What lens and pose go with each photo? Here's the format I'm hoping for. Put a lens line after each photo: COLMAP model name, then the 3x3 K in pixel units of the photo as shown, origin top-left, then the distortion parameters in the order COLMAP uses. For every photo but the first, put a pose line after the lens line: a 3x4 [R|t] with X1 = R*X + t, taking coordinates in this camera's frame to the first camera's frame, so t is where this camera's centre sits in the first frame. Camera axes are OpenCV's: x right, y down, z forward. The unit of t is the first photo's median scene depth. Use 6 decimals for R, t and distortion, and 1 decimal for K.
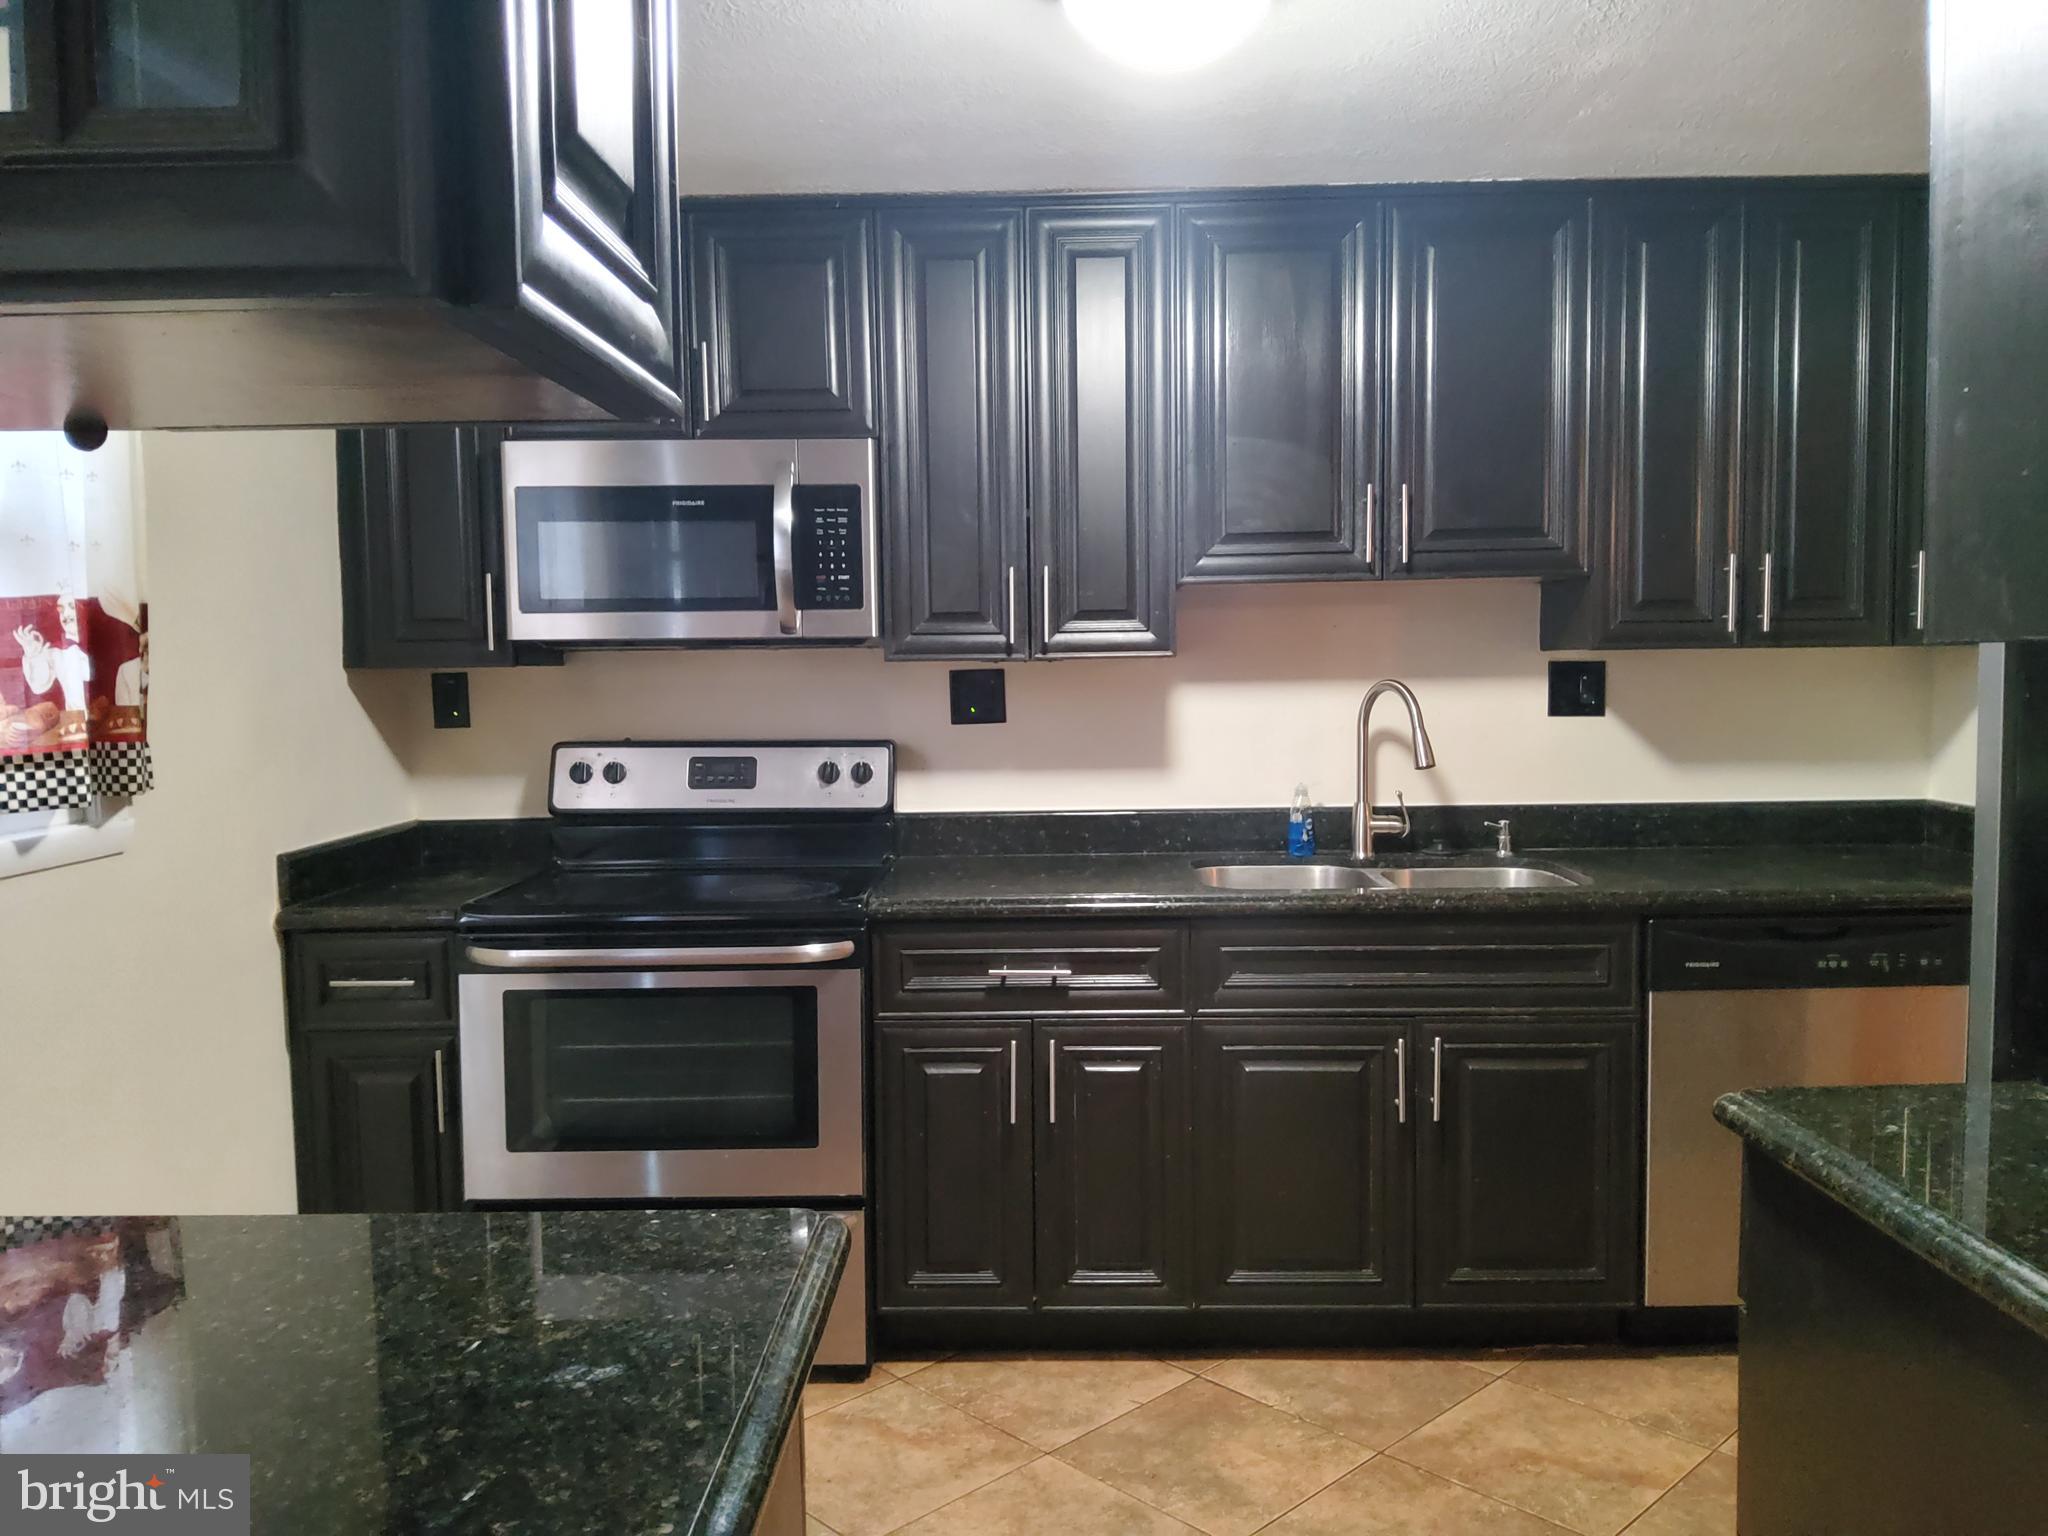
lens RADIAL K [[1603.9, 0, 1083.0], [0, 1603.9, 767.5], [0, 0, 1]] dist [0.095805, -0.086647]
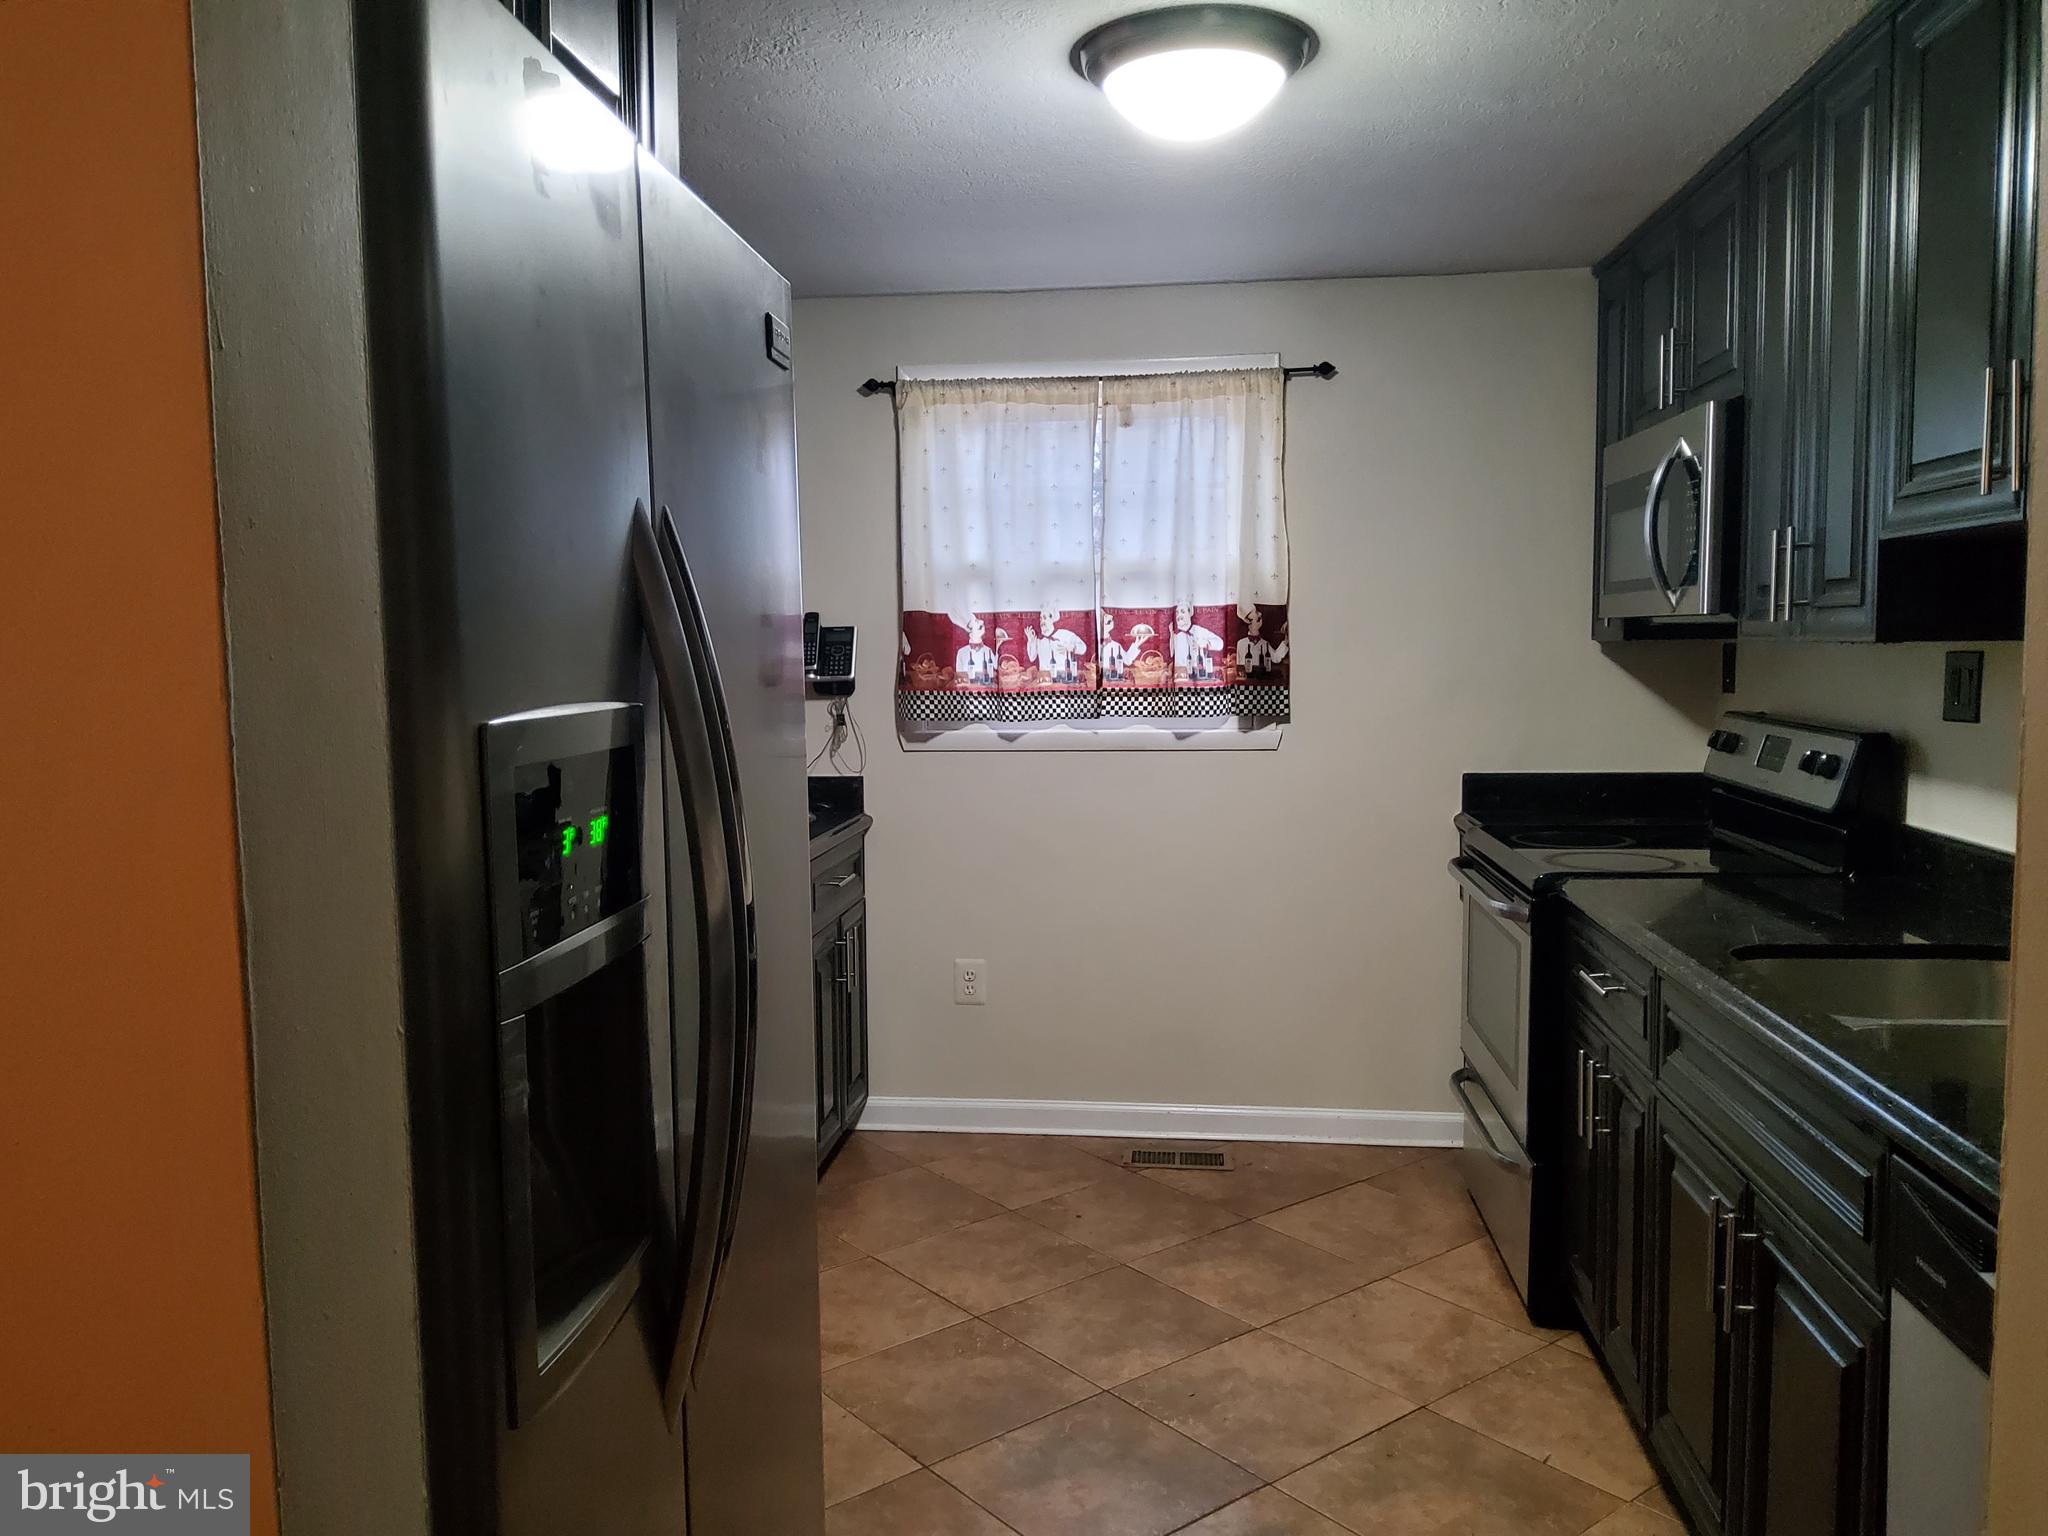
lens RADIAL K [[1627.2, 0, 1024.0], [0, 1627.2, 768.0], [0, 0, 1]] dist [0.005346, -0.003194]
pose [[-0.129744, 0.109635, -0.985468, 0.906736], [-0.050116, 0.991873, 0.116945, -0.092300], [0.990280, 0.064560, -0.123196, 0.755789]]
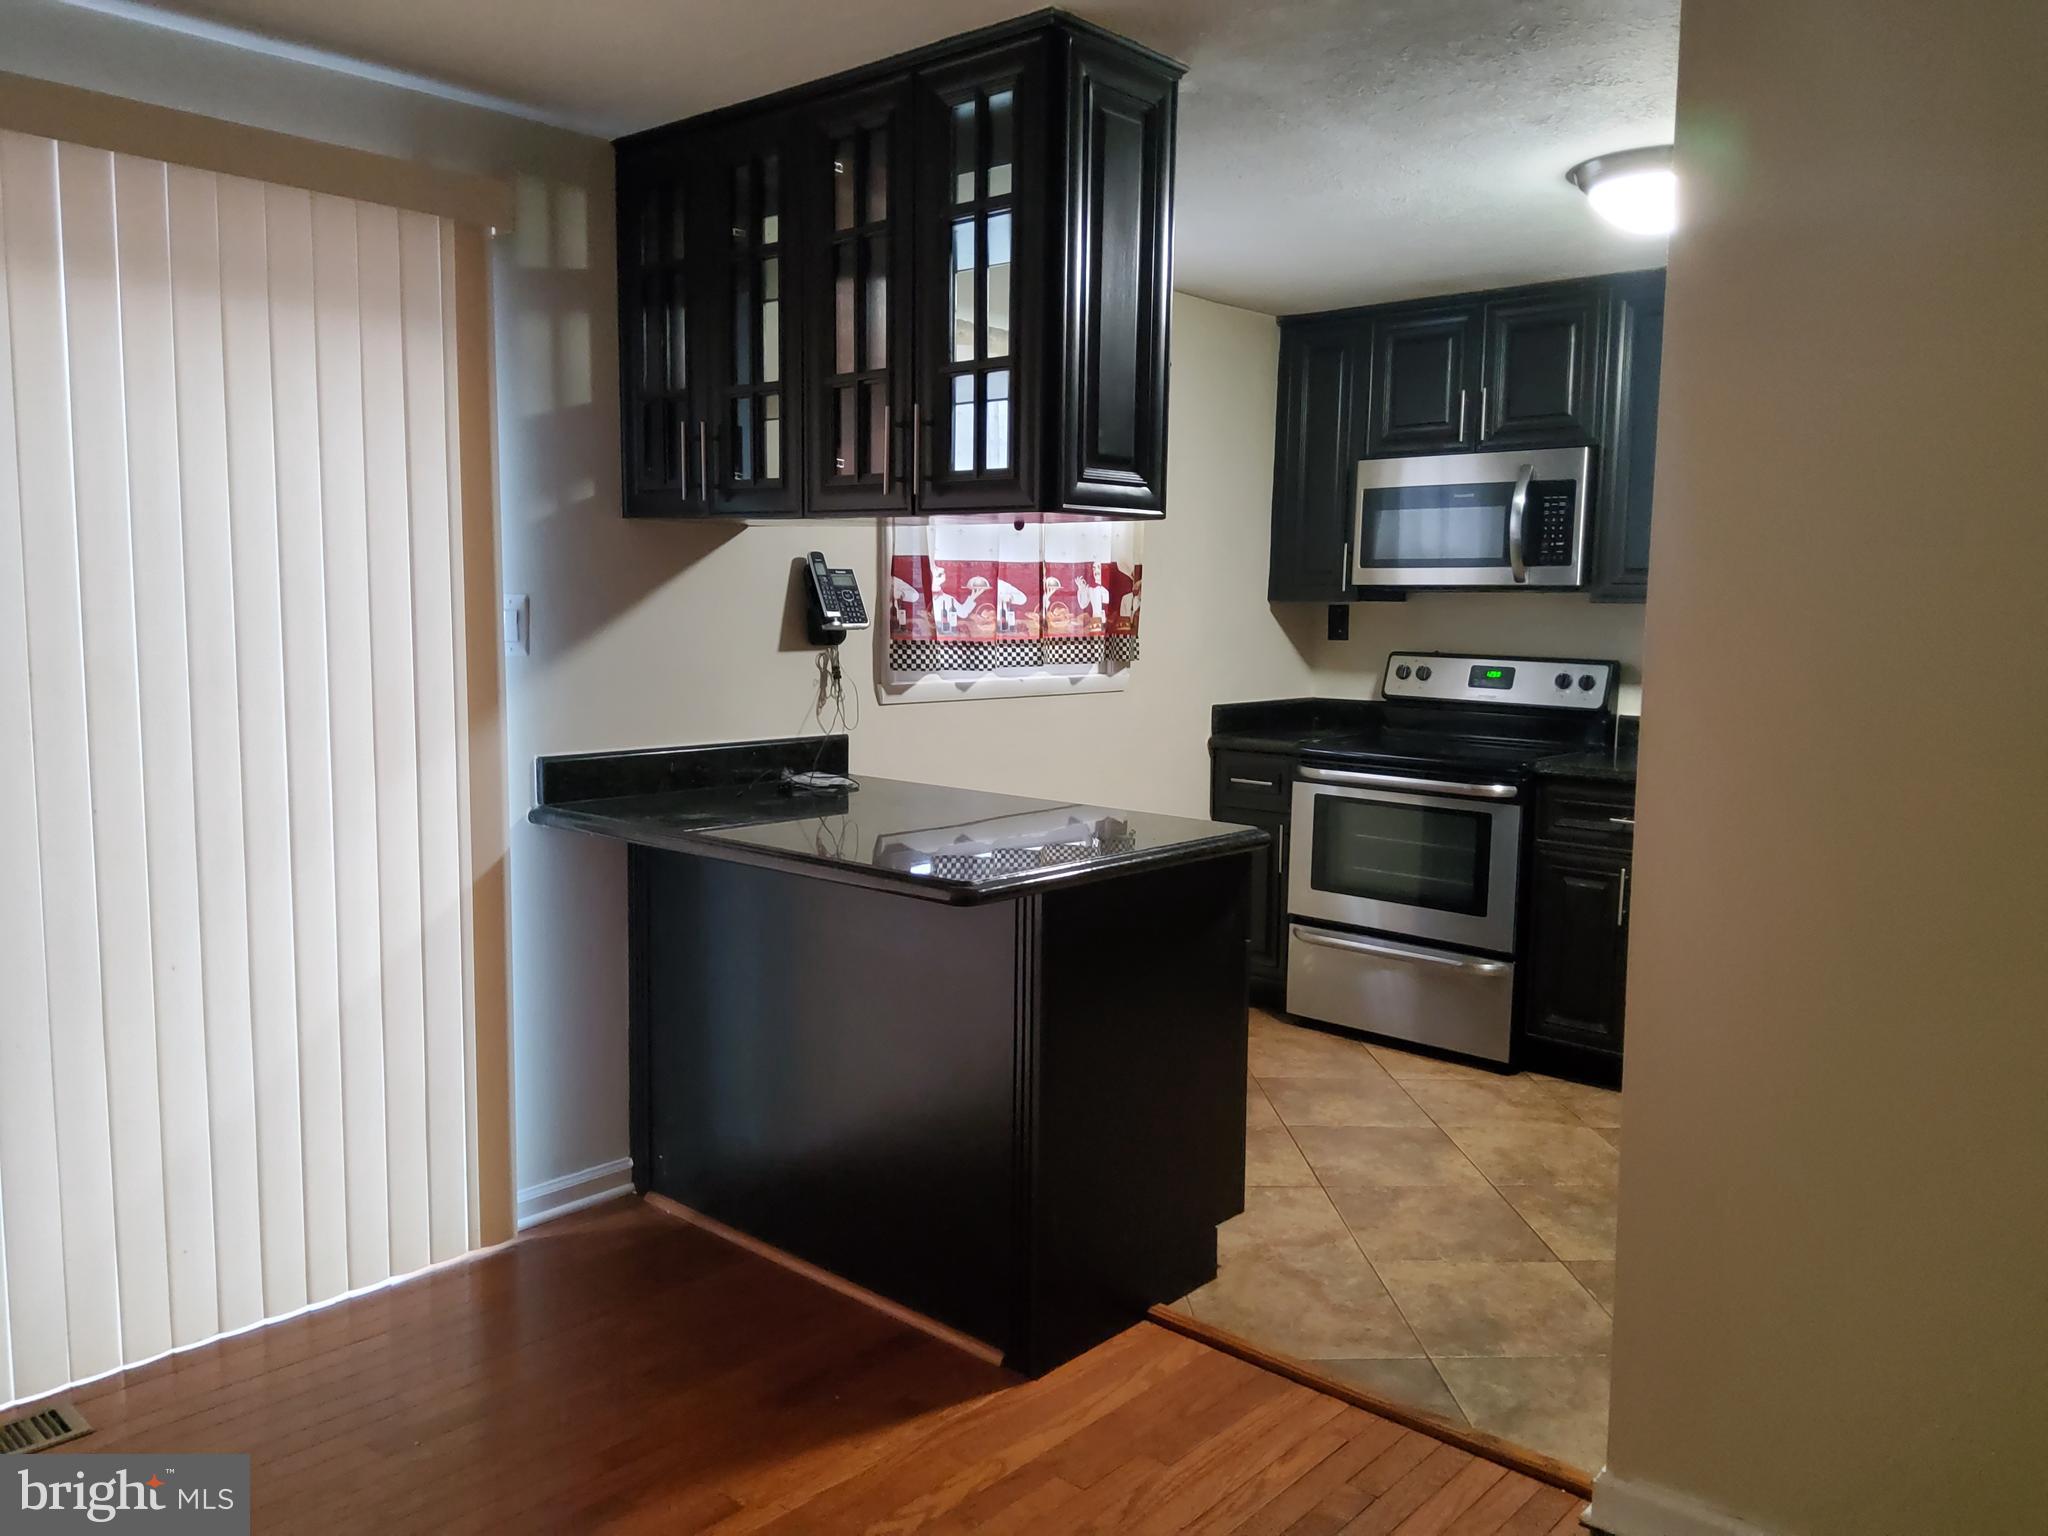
lens RADIAL K [[1574.4, 0, 1024.0], [0, 1574.4, 768.0], [0, 0, 1]] dist [0.008171, -0.005045]
pose [[0.743908, 0.090925, -0.662067, 0.473242], [-0.064868, 0.995847, 0.063878, 0.024588], [0.665126, -0.004572, 0.746717, -0.399225]]
